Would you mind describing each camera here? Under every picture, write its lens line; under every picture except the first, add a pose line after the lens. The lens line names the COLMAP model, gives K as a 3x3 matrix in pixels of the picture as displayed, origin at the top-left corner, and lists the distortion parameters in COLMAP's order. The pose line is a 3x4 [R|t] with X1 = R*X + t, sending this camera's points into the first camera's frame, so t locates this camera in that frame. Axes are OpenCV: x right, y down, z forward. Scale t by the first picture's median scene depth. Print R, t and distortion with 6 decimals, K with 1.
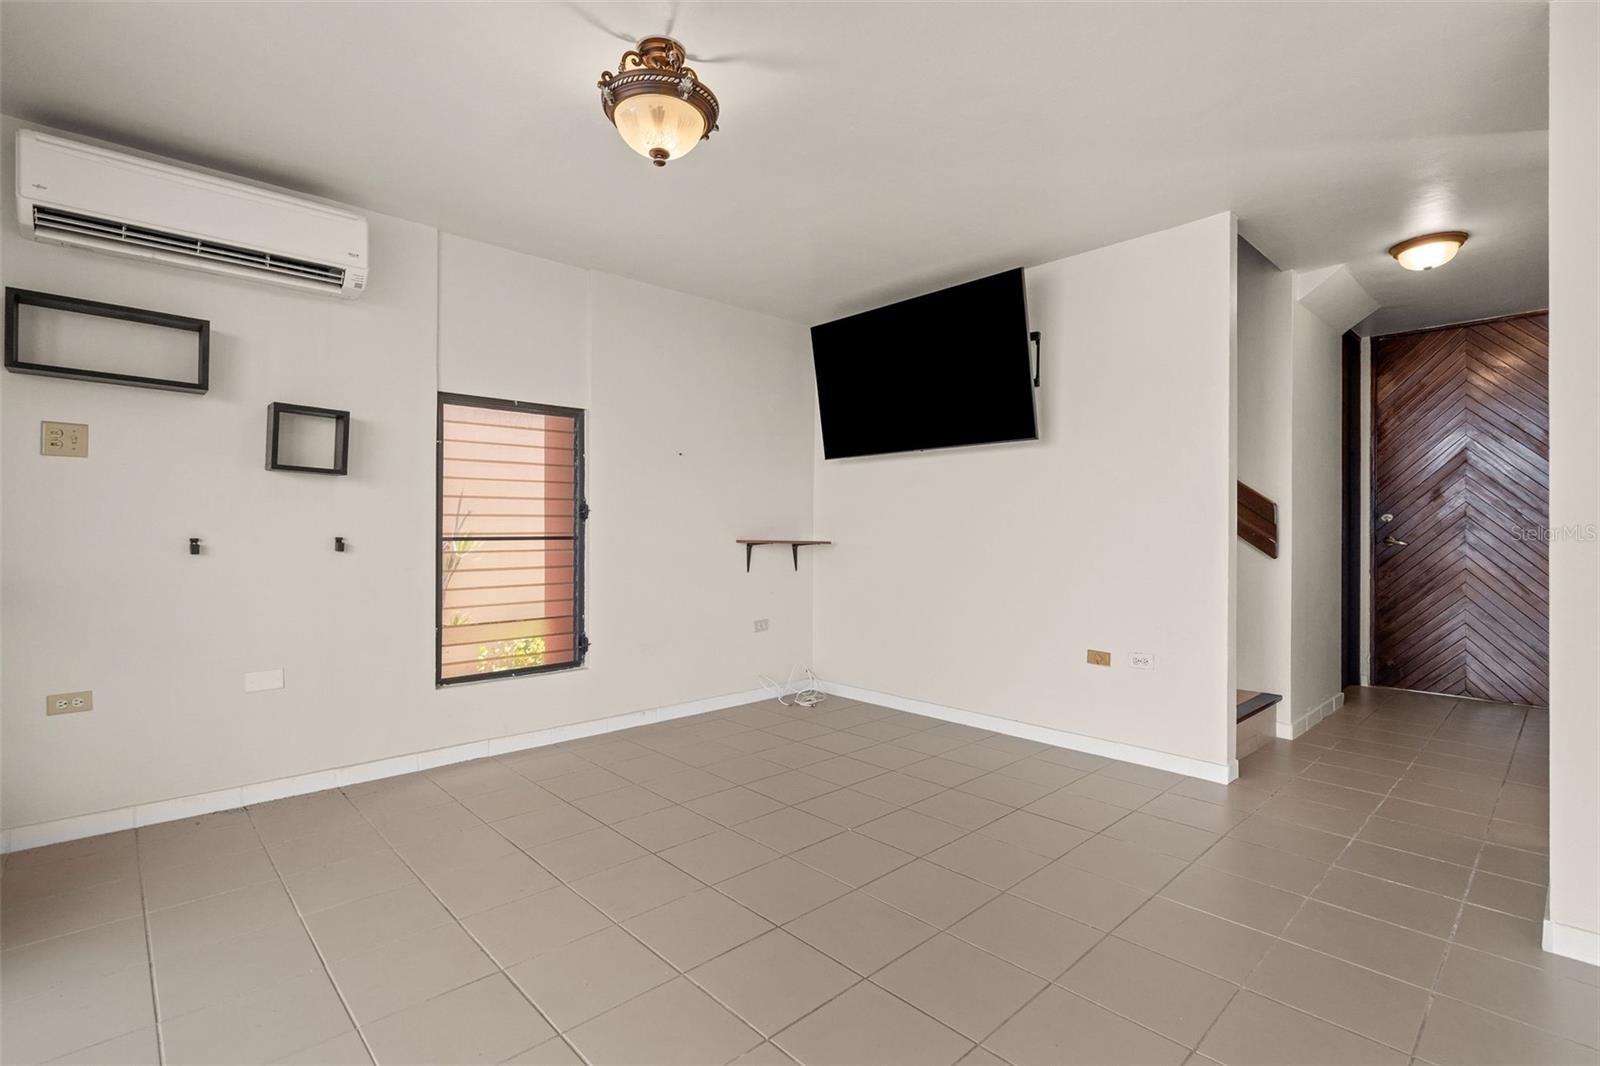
lens RADIAL K [[745.1, 0, 800.0], [0, 745.1, 533.0], [0, 0, 1]] dist [0.002798, 0.000216]
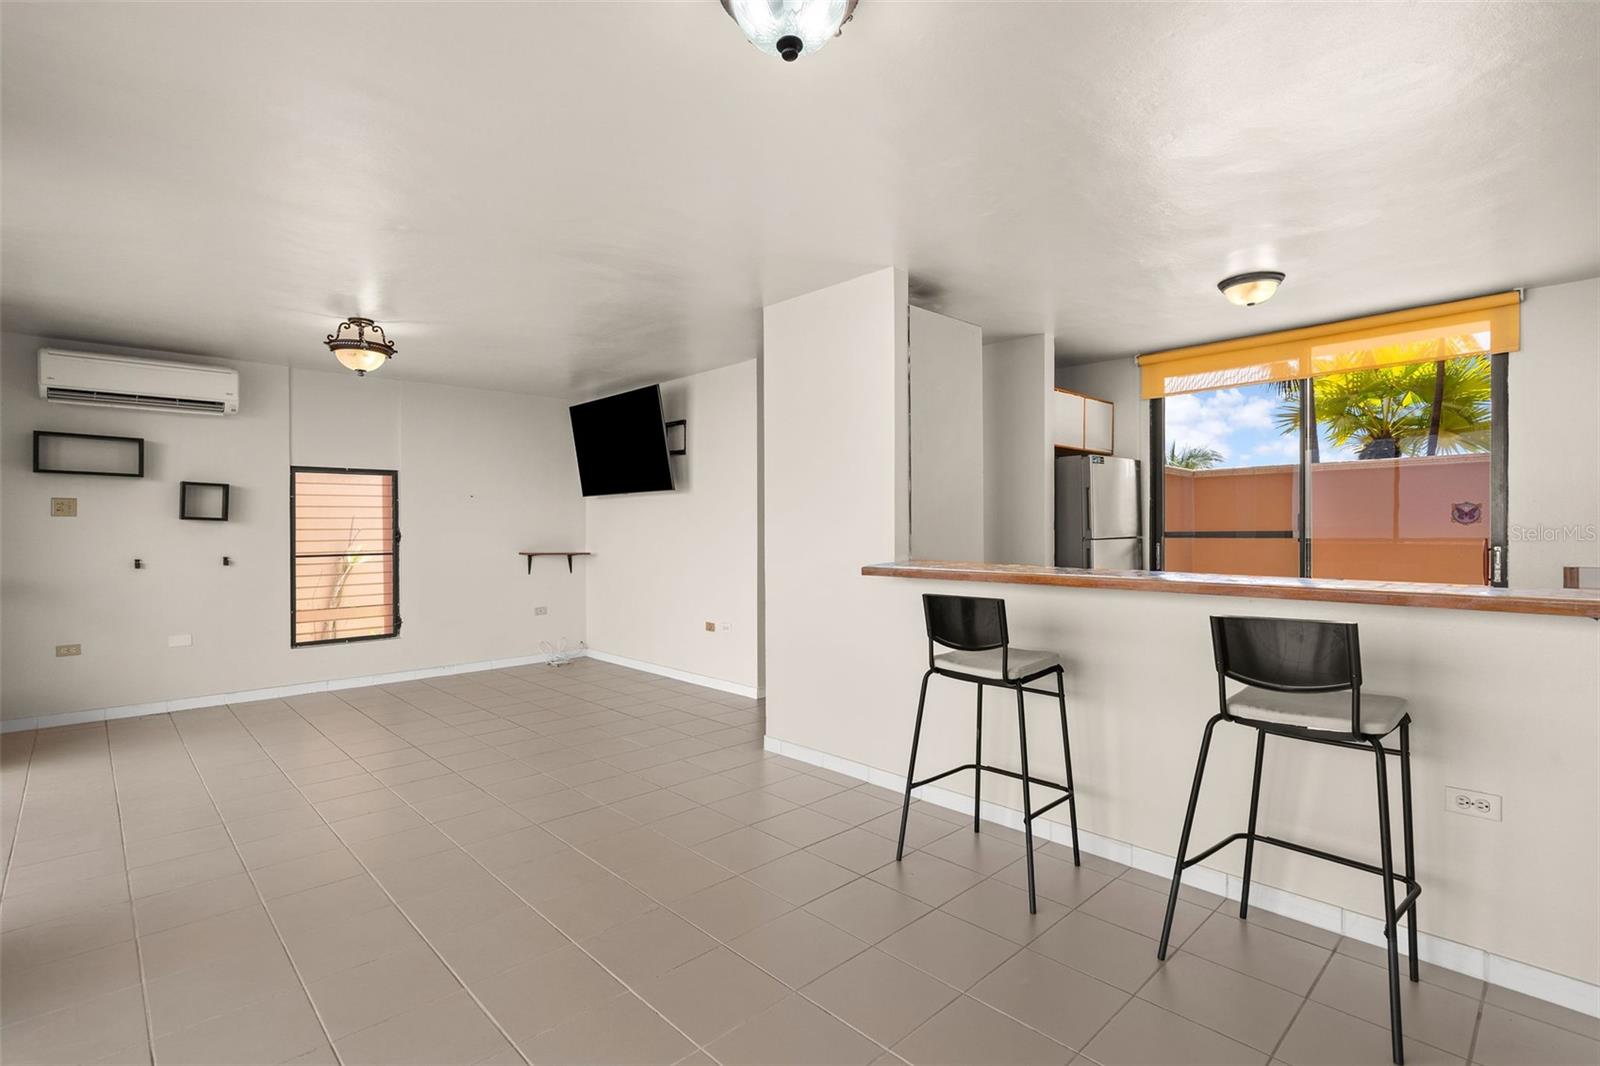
lens RADIAL K [[754.5, 0, 796.0], [0, 754.5, 535.3], [0, 0, 1]] dist [0.001204, 0.000121]
pose [[0.999938, -0.007250, 0.008433, 0.600672], [0.007199, 0.999956, 0.005961, -0.040319], [-0.008476, -0.005900, 0.999947, -0.656031]]
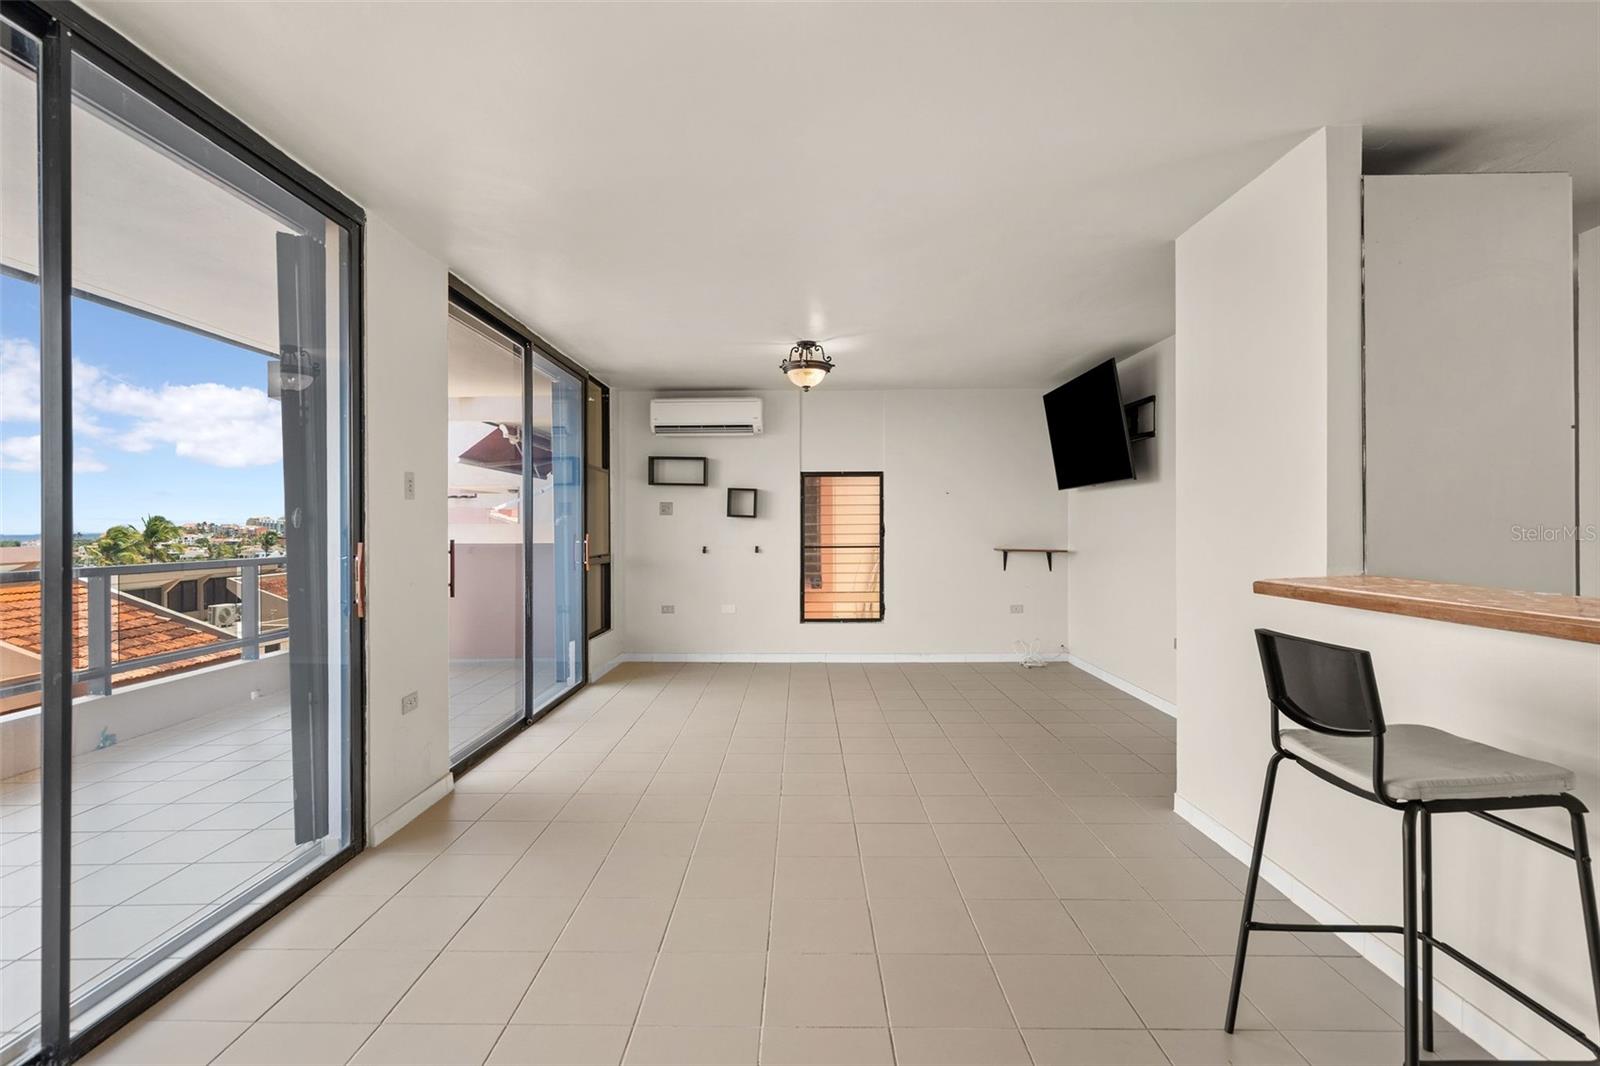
lens RADIAL K [[747.7, 0, 792.9], [0, 747.7, 525.6], [0, 0, 1]] dist [0.002716, 0.000234]
pose [[0.722000, -0.004019, -0.691882, 0.863128], [0.001494, 0.999990, -0.004250, -0.040203], [0.691892, 0.002034, 0.721998, -0.440176]]
